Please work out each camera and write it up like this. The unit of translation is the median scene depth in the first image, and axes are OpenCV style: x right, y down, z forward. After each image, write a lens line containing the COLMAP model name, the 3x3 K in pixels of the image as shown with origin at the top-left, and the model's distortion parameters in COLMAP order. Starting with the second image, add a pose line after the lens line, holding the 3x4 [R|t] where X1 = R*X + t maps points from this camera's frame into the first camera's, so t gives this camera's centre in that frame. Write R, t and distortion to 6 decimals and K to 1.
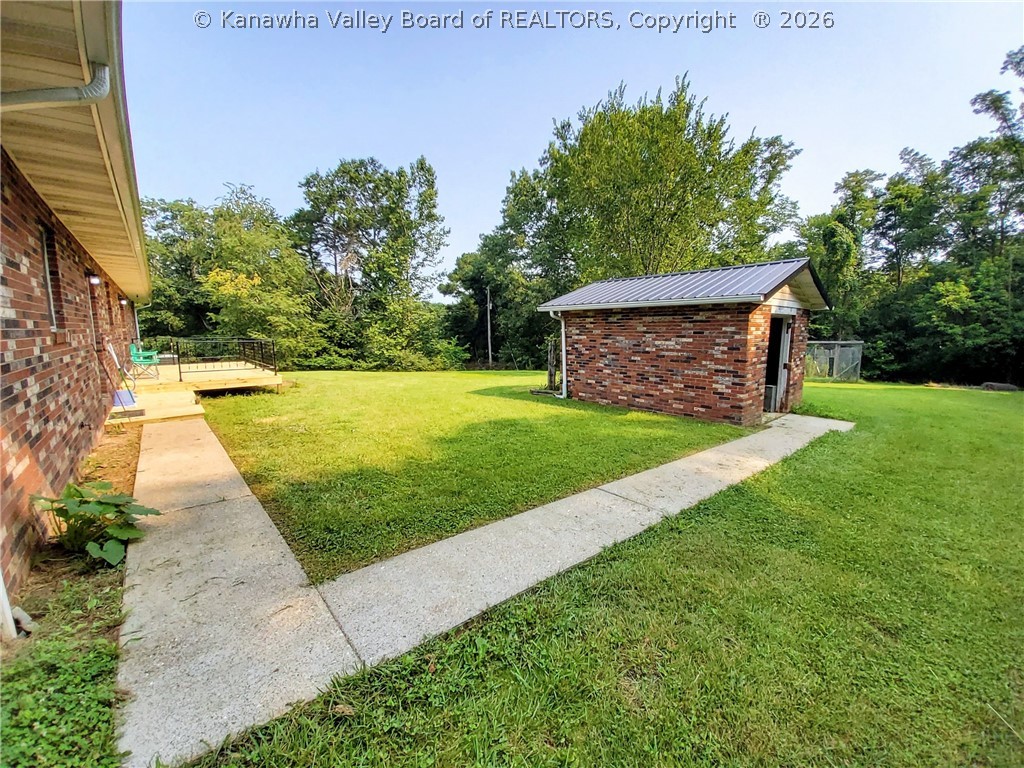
lens RADIAL K [[412.4, 0, 511.9], [0, 412.4, 385.6], [0, 0, 1]] dist [0.000082, 0.000003]
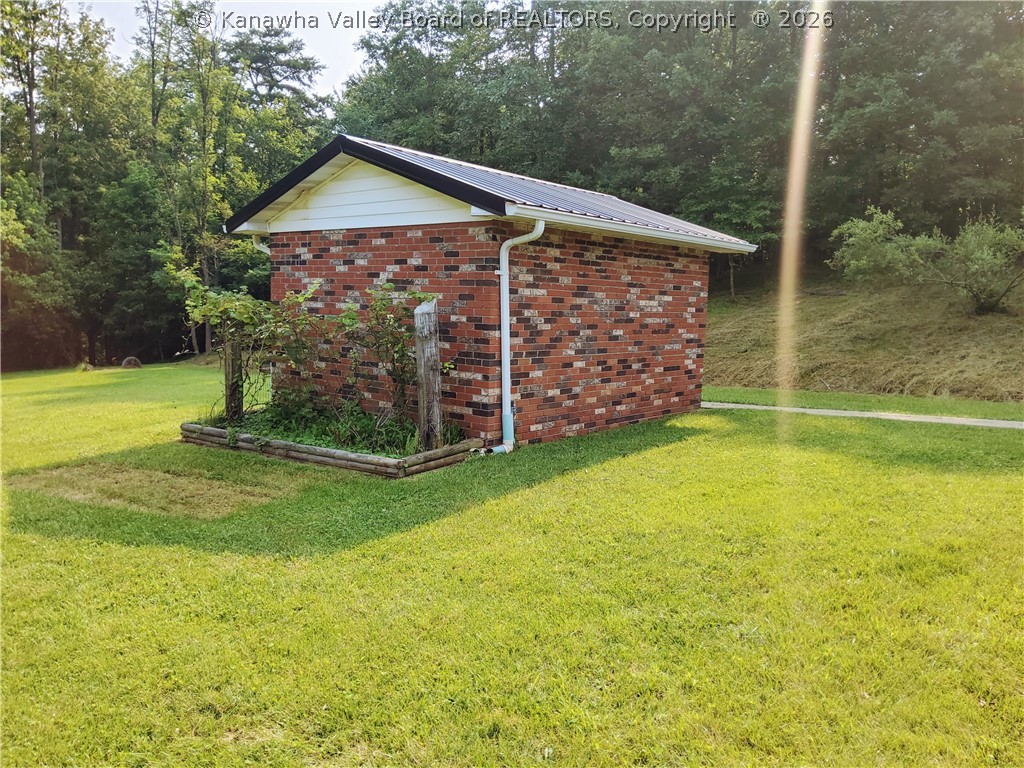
lens RADIAL K [[775.4, 0, 512.0], [0, 775.4, 384.5], [0, 0, 1]] dist [0.000881, 0.000011]
pose [[-0.152299, -0.110849, 0.982099, -0.644371], [0.107848, 0.985893, 0.128002, -0.135674], [-0.982433, 0.125412, -0.138195, 1.211303]]
